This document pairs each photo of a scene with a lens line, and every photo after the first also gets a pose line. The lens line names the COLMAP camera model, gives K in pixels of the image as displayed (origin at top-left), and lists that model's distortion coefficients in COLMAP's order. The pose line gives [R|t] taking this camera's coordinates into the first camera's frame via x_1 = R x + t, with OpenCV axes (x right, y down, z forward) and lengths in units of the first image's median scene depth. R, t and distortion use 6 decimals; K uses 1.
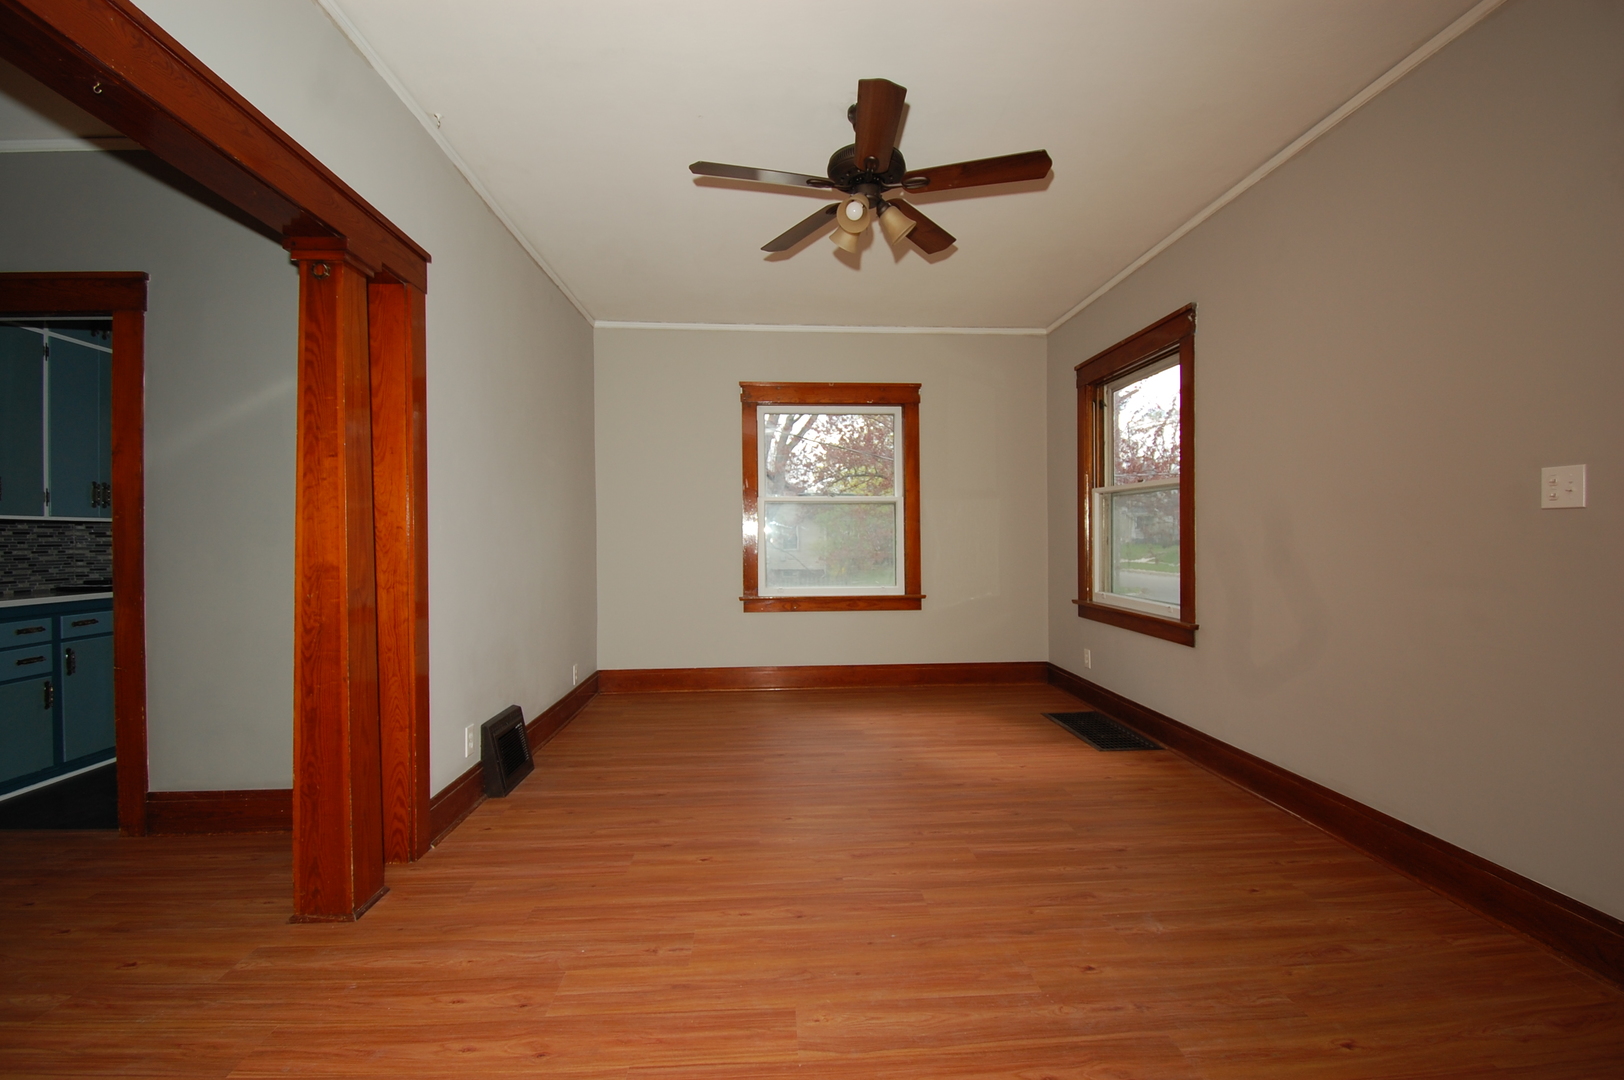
lens RADIAL K [[714.8, 0, 824.6], [0, 714.8, 537.1], [0, 0, 1]] dist [0.018426, -0.026451]
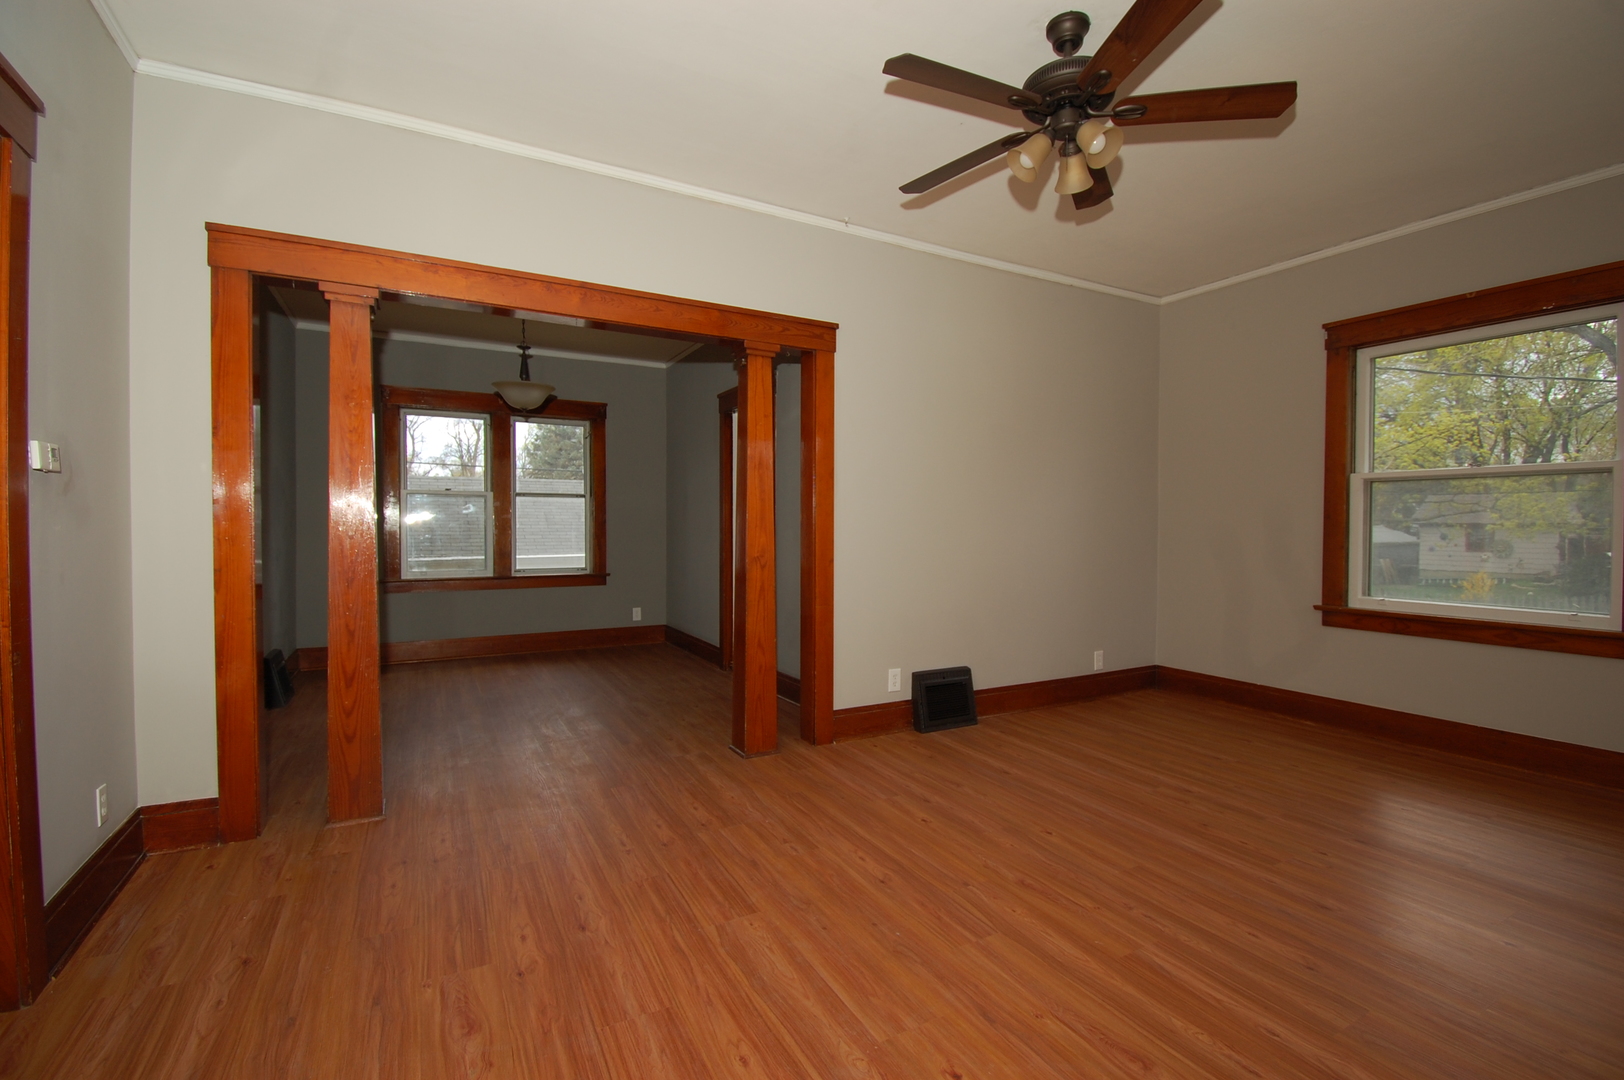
lens RADIAL K [[714.8, 0, 824.6], [0, 714.8, 537.1], [0, 0, 1]] dist [0.018426, -0.026451]
pose [[0.422649, 0.022926, -0.906003, 0.745444], [-0.007708, 0.999735, 0.021702, -0.005726], [0.906261, -0.002189, 0.422714, 0.396859]]
